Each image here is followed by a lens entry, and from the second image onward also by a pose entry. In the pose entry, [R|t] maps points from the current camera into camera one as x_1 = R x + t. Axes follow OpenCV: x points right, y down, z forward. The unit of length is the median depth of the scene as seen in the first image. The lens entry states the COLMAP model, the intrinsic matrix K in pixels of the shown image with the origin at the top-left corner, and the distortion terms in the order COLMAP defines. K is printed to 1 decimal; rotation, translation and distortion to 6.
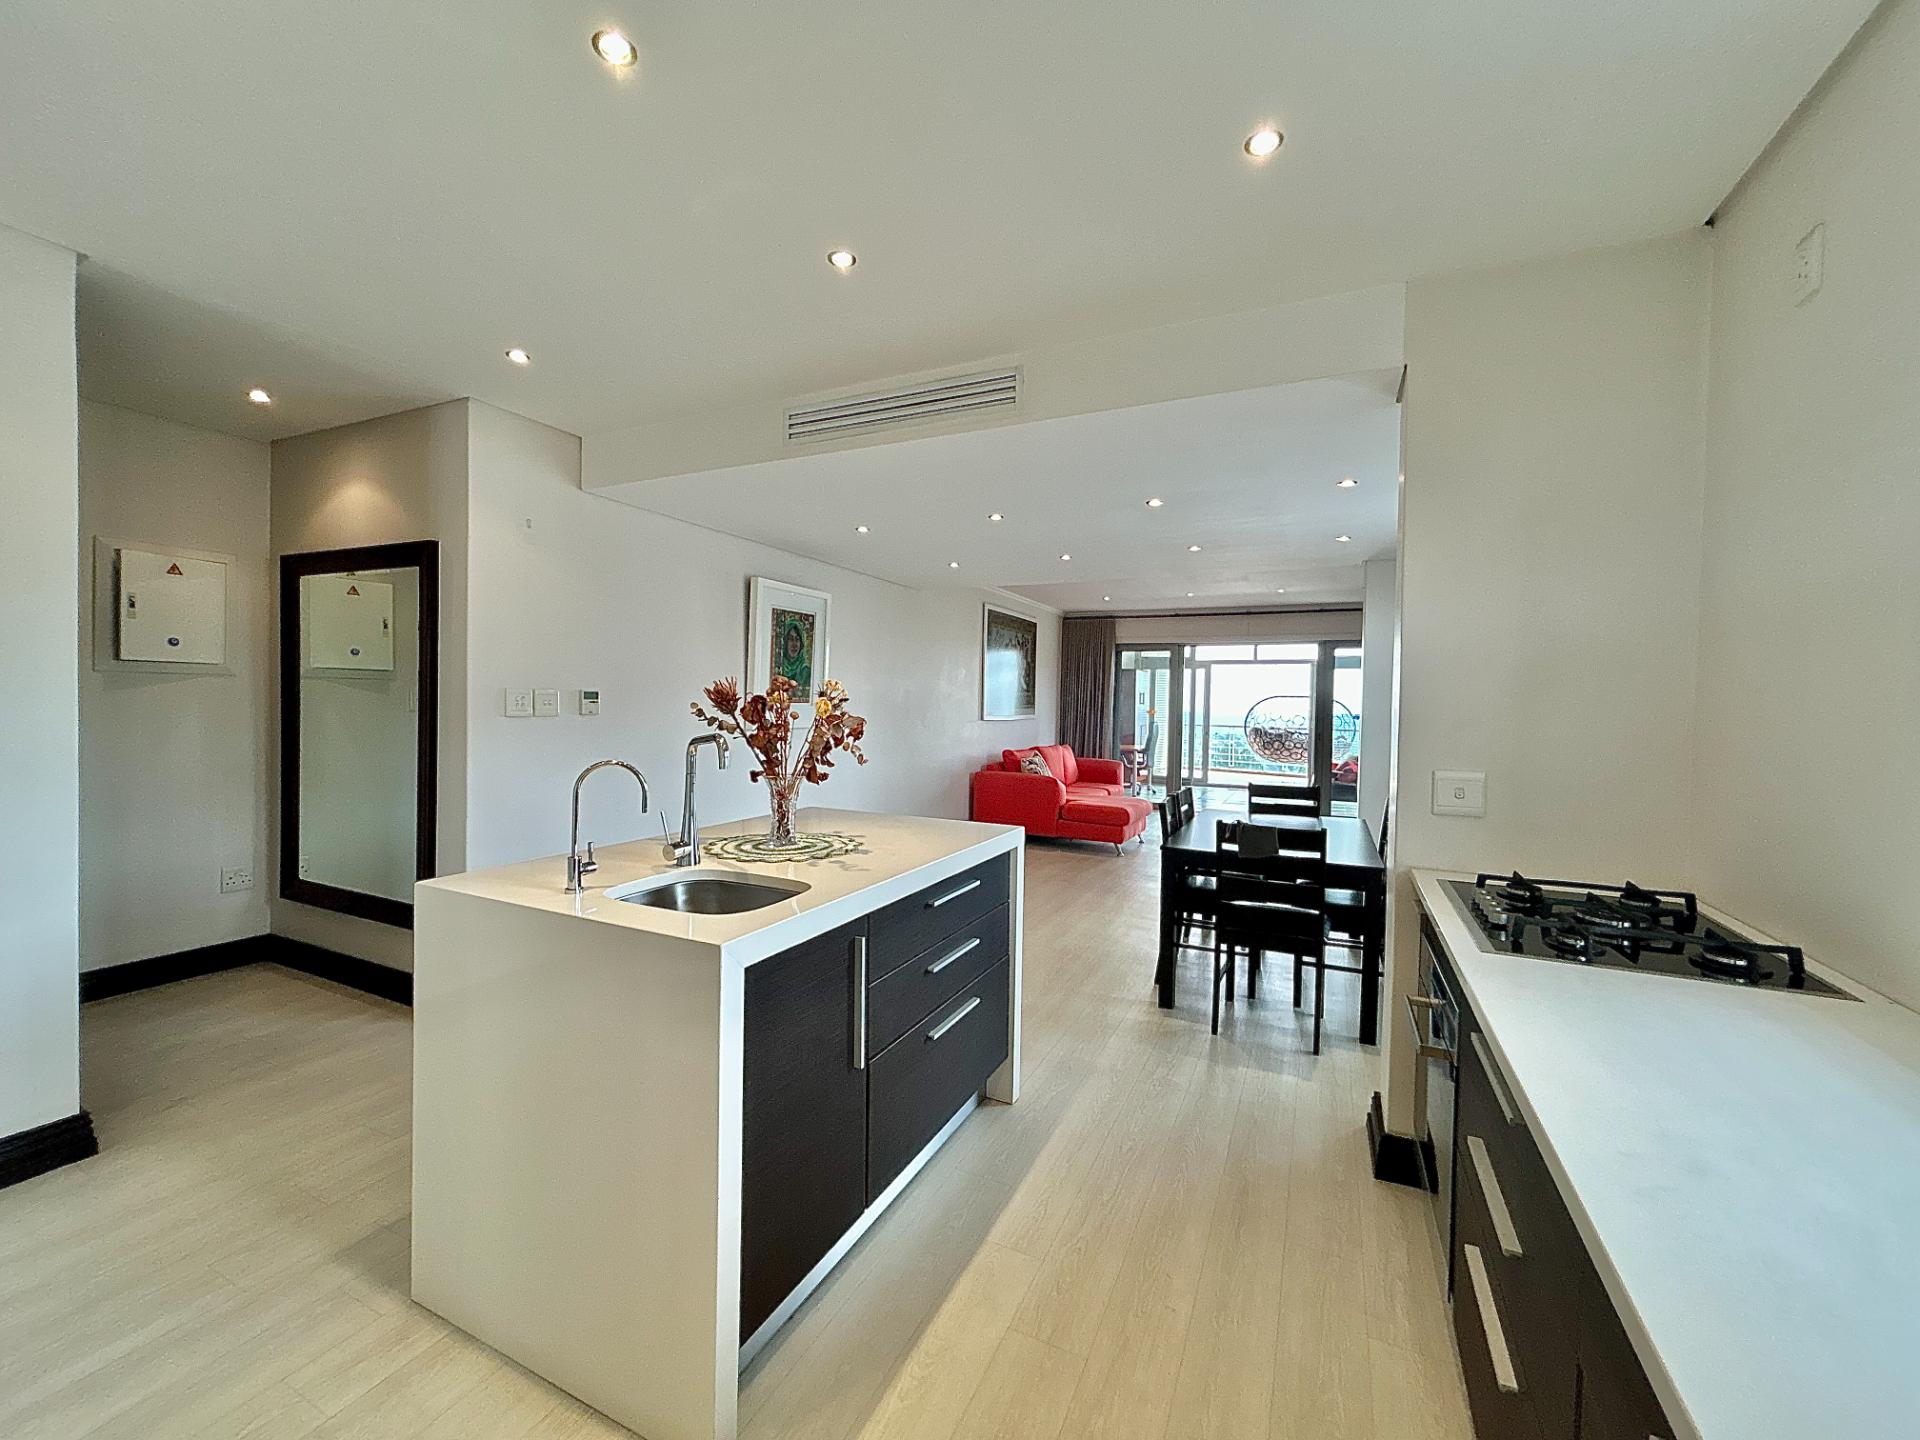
lens RADIAL K [[779.6, 0, 959.9], [0, 779.6, 710.9], [0, 0, 1]] dist [-0.002637, 0.000335]
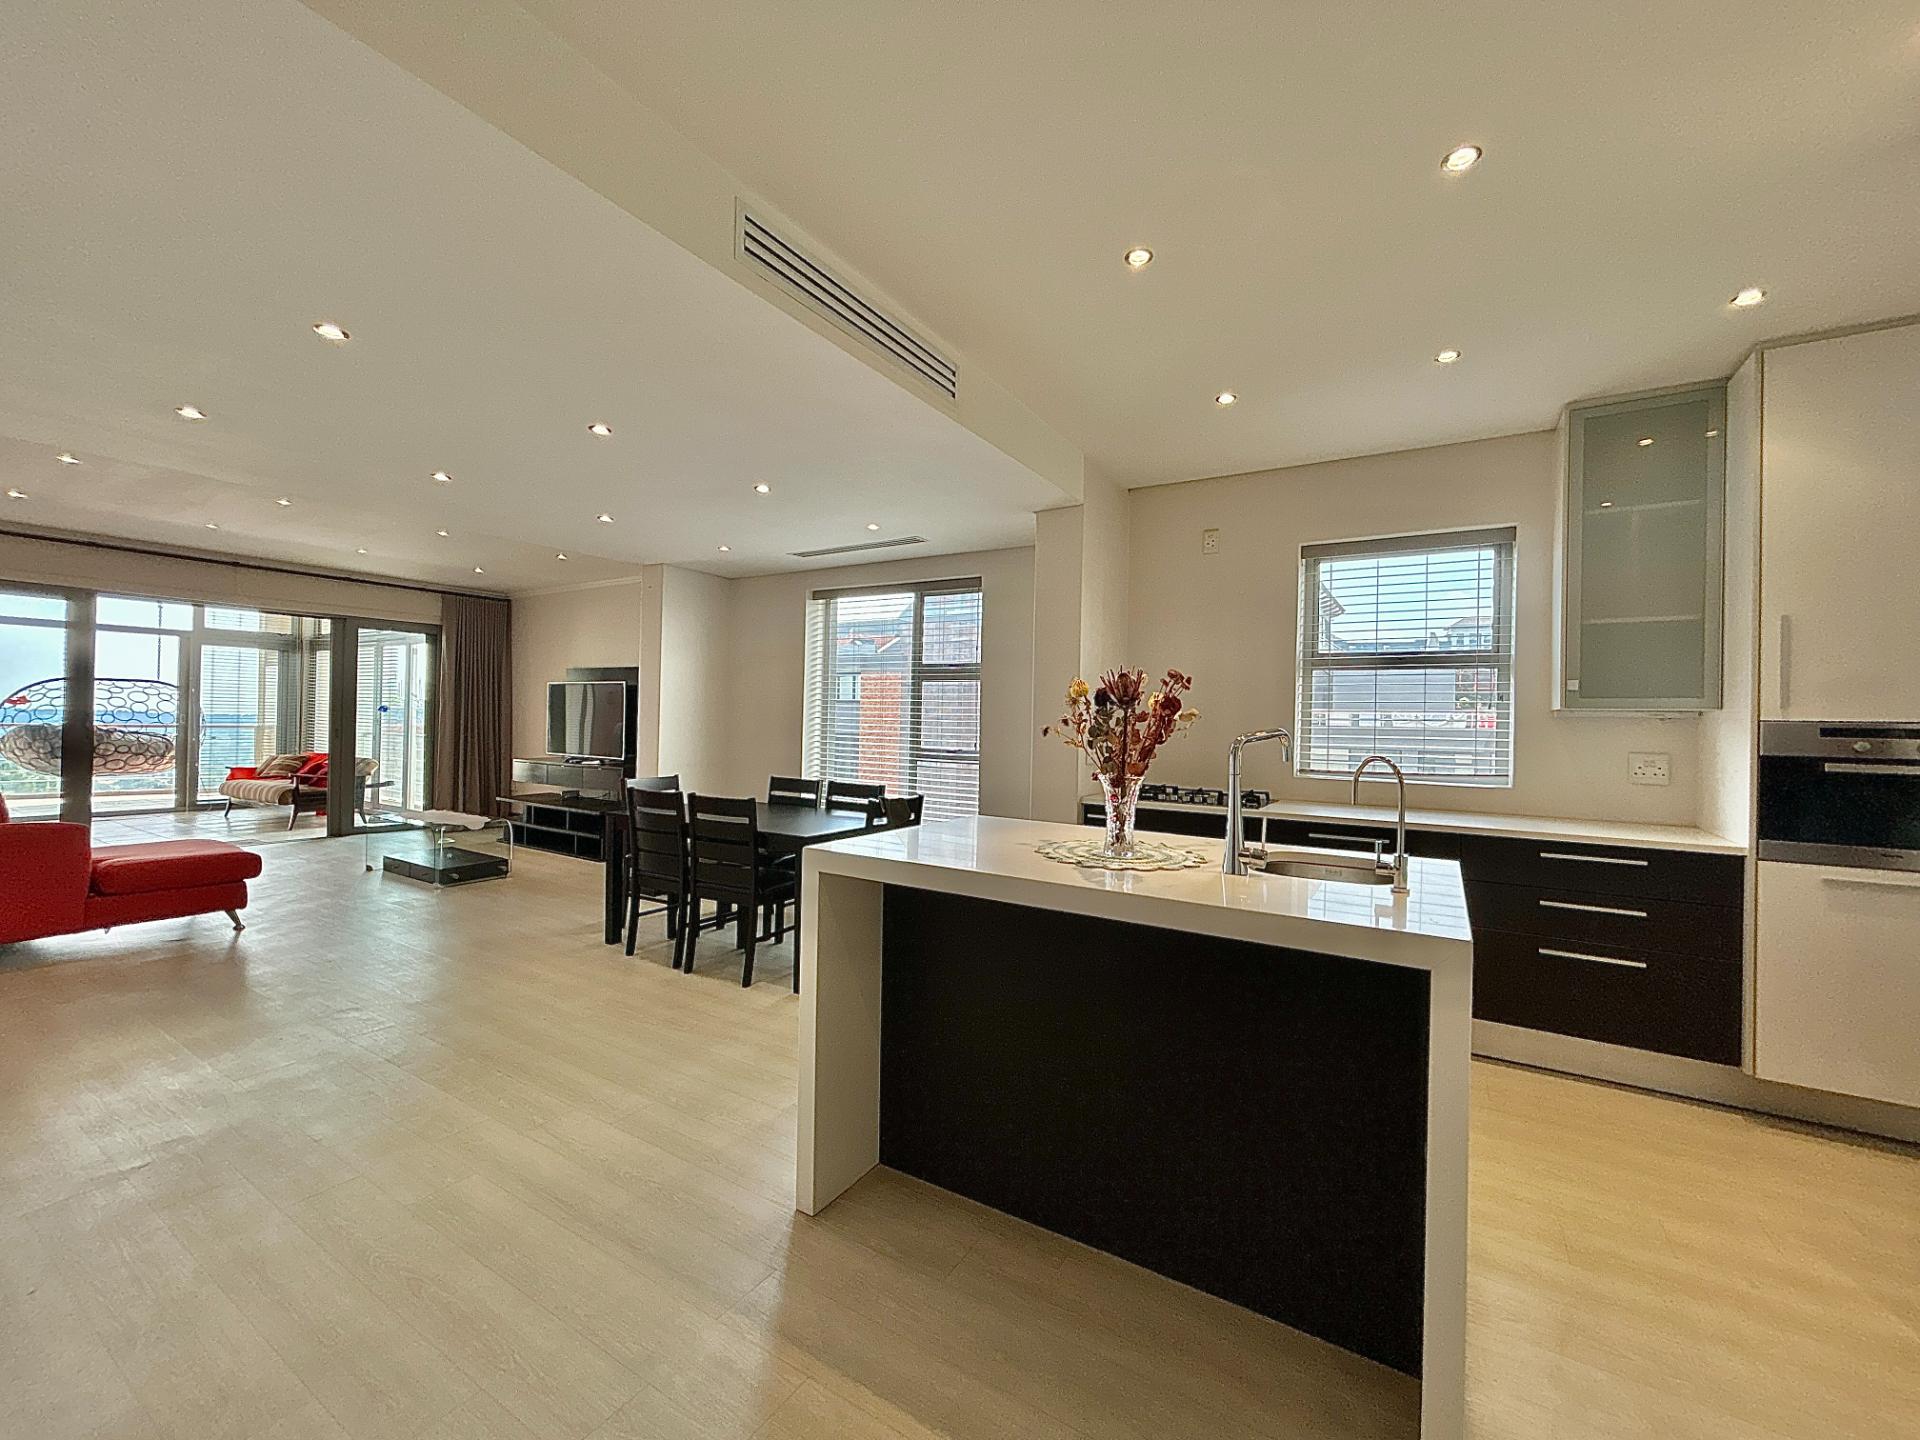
lens RADIAL K [[779.6, 0, 959.1], [0, 779.6, 717.1], [0, 0, 1]] dist [-0.002637, 0.000335]
pose [[0.105798, -0.012097, 0.994314, -0.260688], [-0.007474, 0.999888, 0.012961, 0.001074], [-0.994360, -0.008803, 0.105696, 0.245309]]
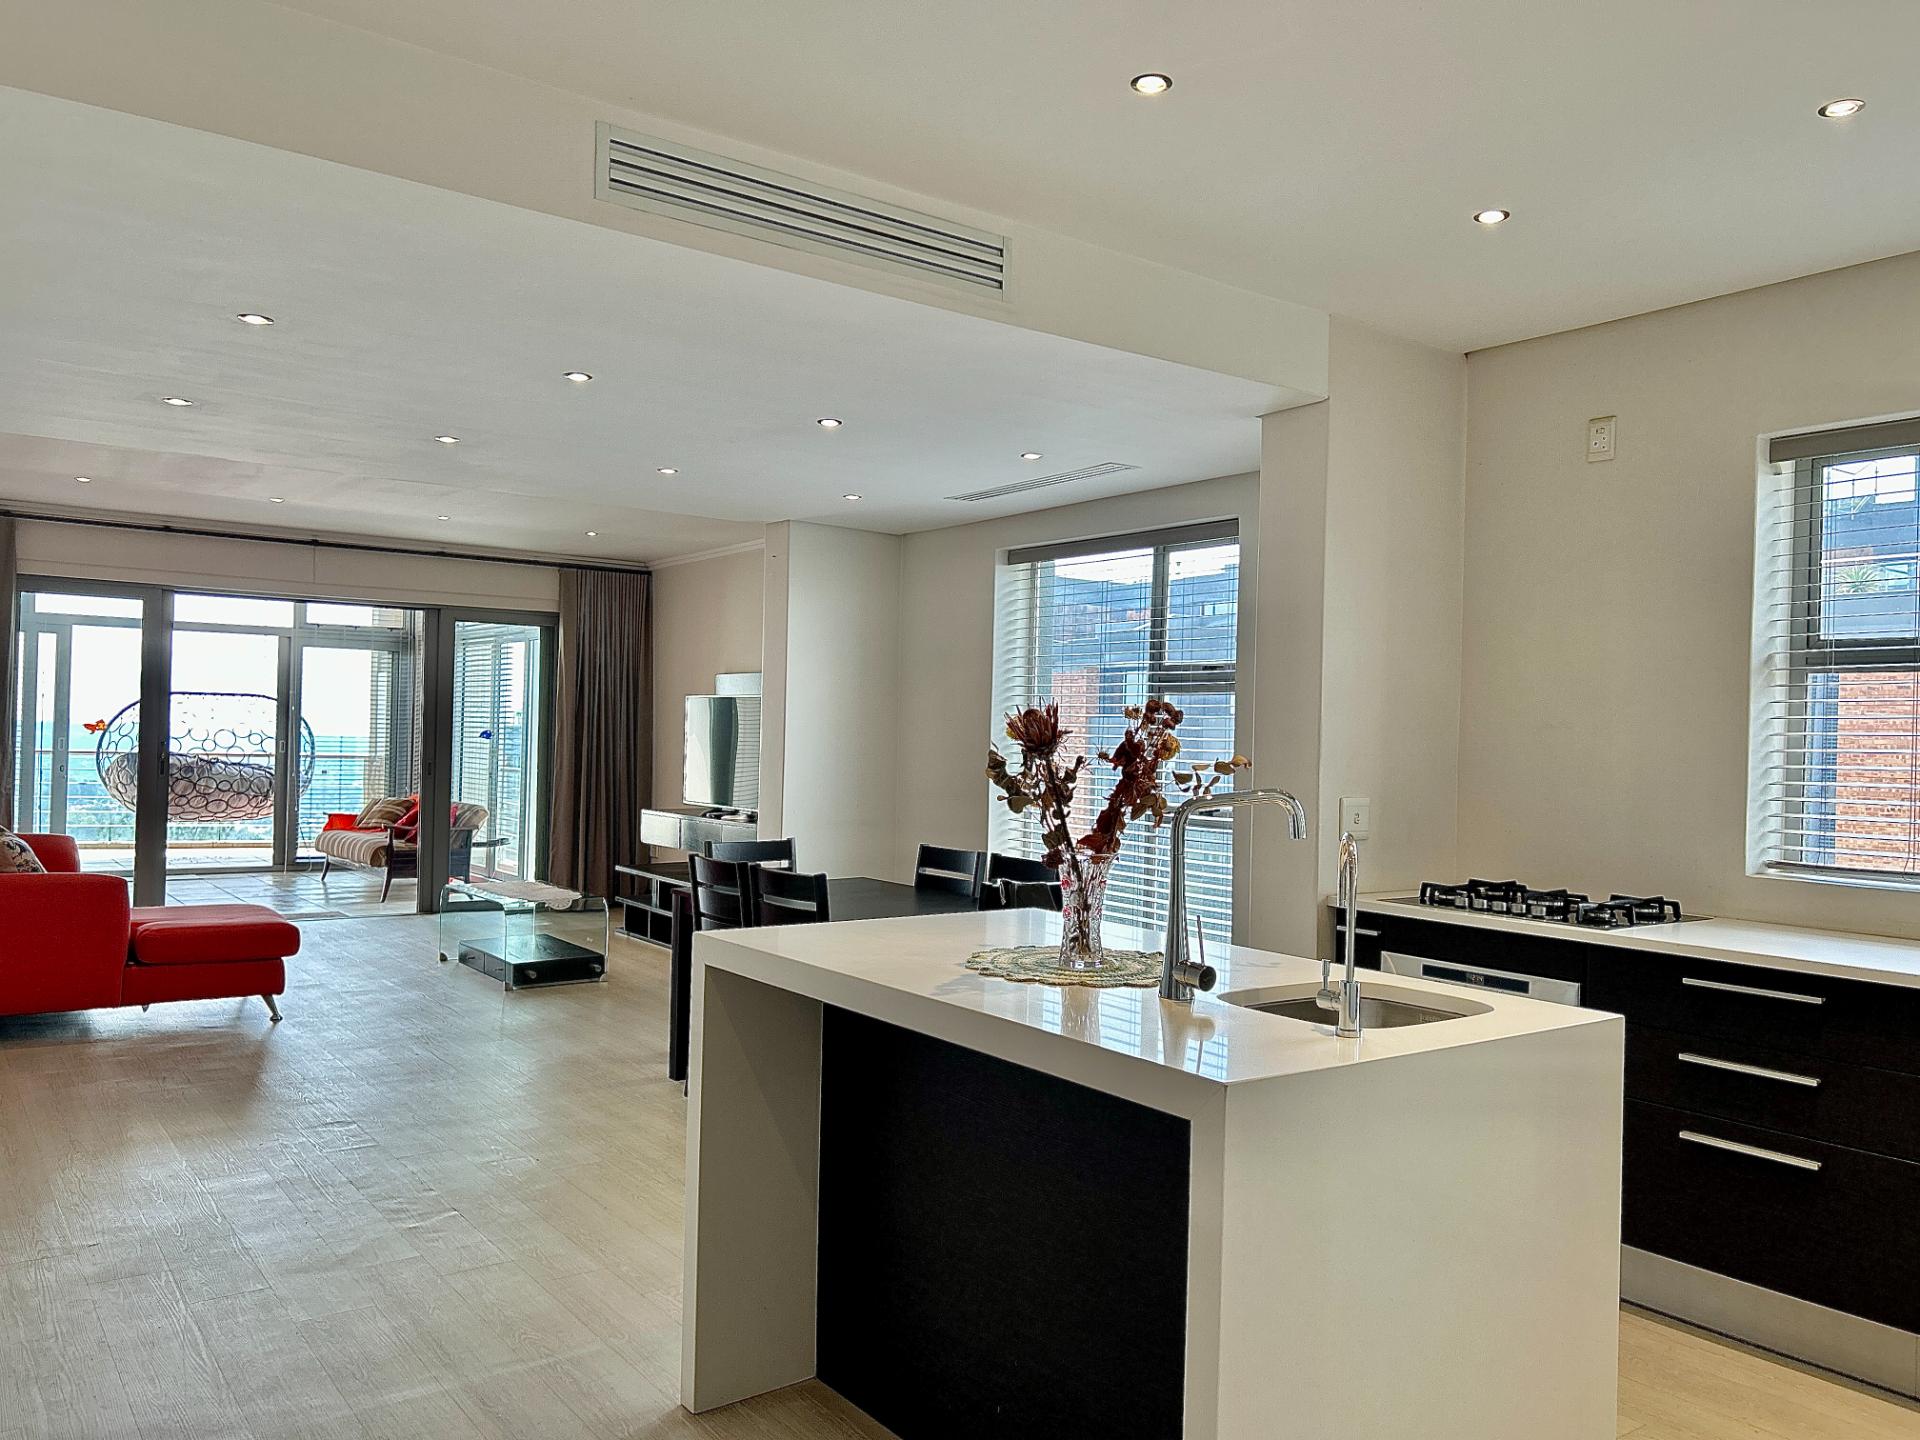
lens RADIAL K [[1454.7, 0, 955.5], [0, 1454.7, 734.3], [0, 0, 1]] dist [0.052666, -0.065150]
pose [[0.474207, -0.005199, 0.880398, -0.298102], [-0.006291, 0.999937, 0.009294, -0.005203], [-0.880391, -0.009946, 0.474145, 0.118328]]
